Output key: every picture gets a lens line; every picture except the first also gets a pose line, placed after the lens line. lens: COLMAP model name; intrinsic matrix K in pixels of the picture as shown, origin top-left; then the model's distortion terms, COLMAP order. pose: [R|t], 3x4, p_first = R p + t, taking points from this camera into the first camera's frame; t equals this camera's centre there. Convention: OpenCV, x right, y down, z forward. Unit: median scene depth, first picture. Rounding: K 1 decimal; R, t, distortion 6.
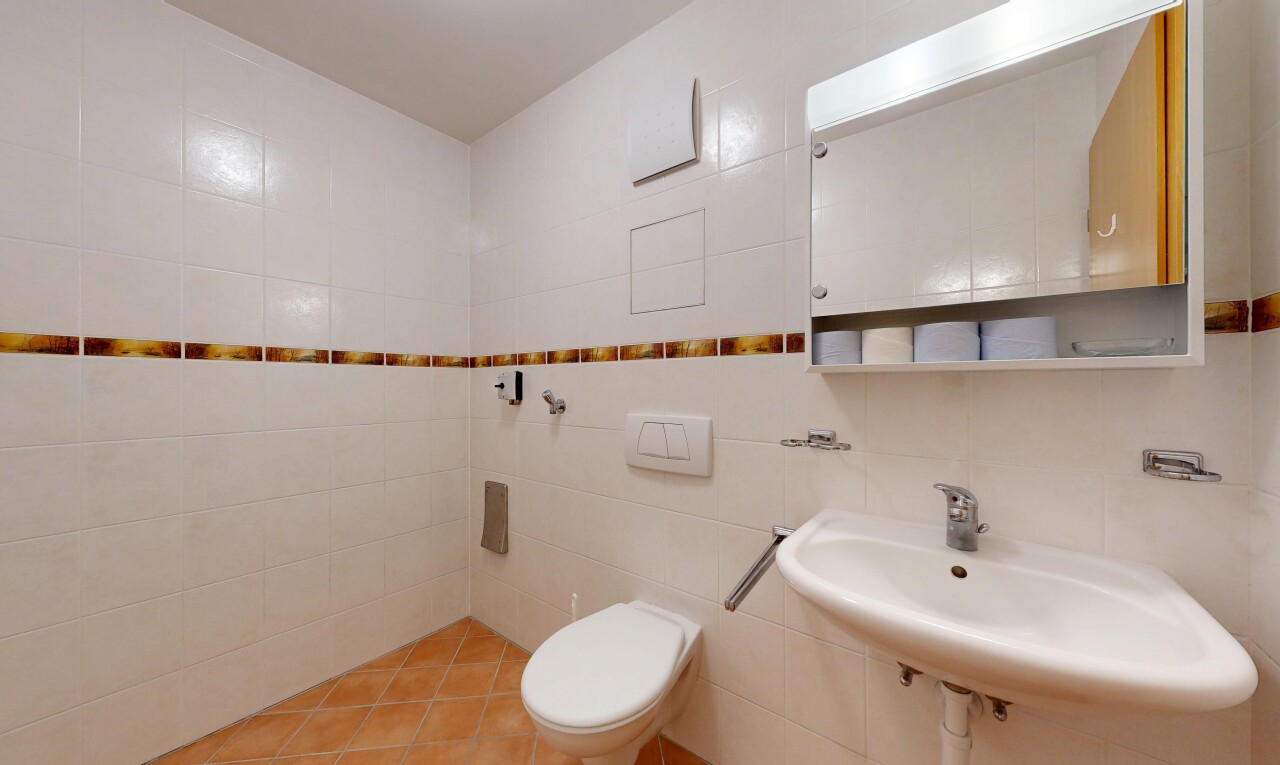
lens RADIAL K [[428.5, 0, 641.6], [0, 428.5, 385.3], [0, 0, 1]] dist [-0.000030, -0.000003]
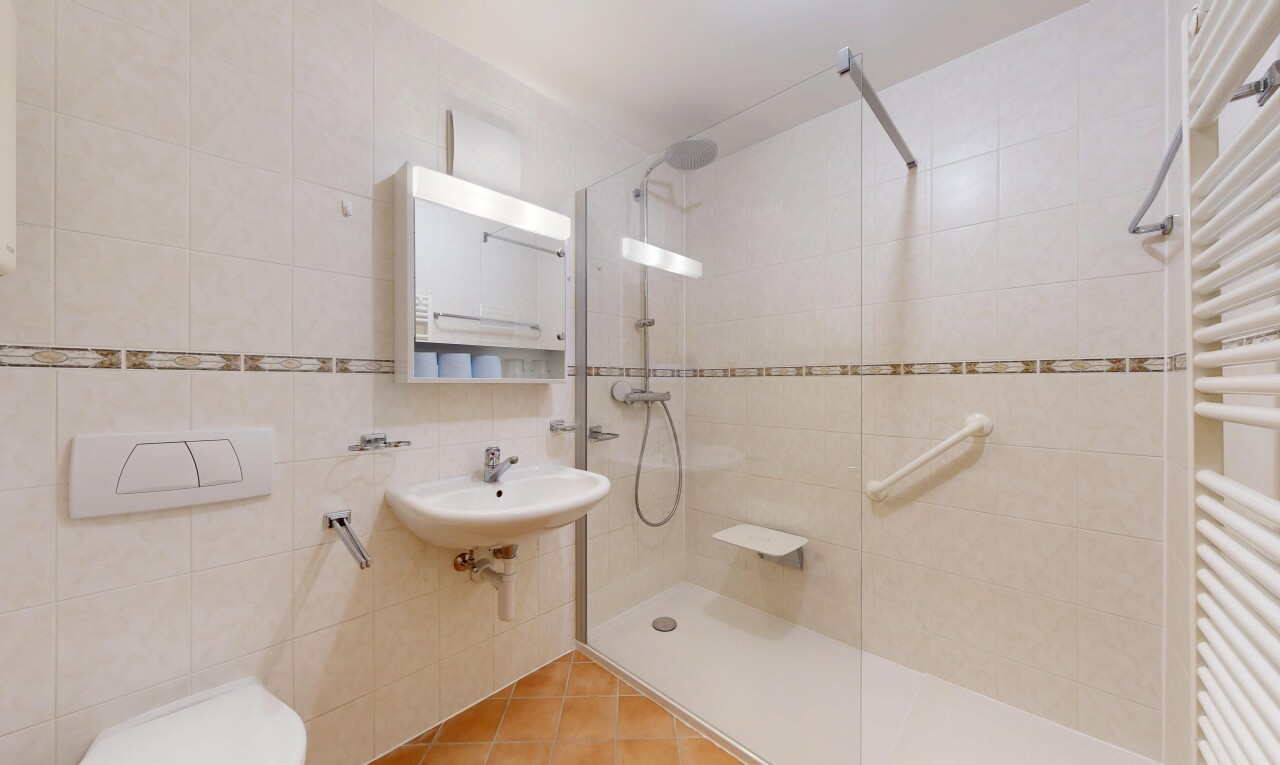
lens RADIAL K [[428.5, 0, 641.6], [0, 428.5, 385.3], [0, 0, 1]] dist [-0.000030, -0.000003]
pose [[0.098454, 0.009654, 0.995095, -0.941558], [-0.001964, 0.999953, -0.009507, -0.010949], [-0.995140, -0.001018, 0.098469, 0.191846]]
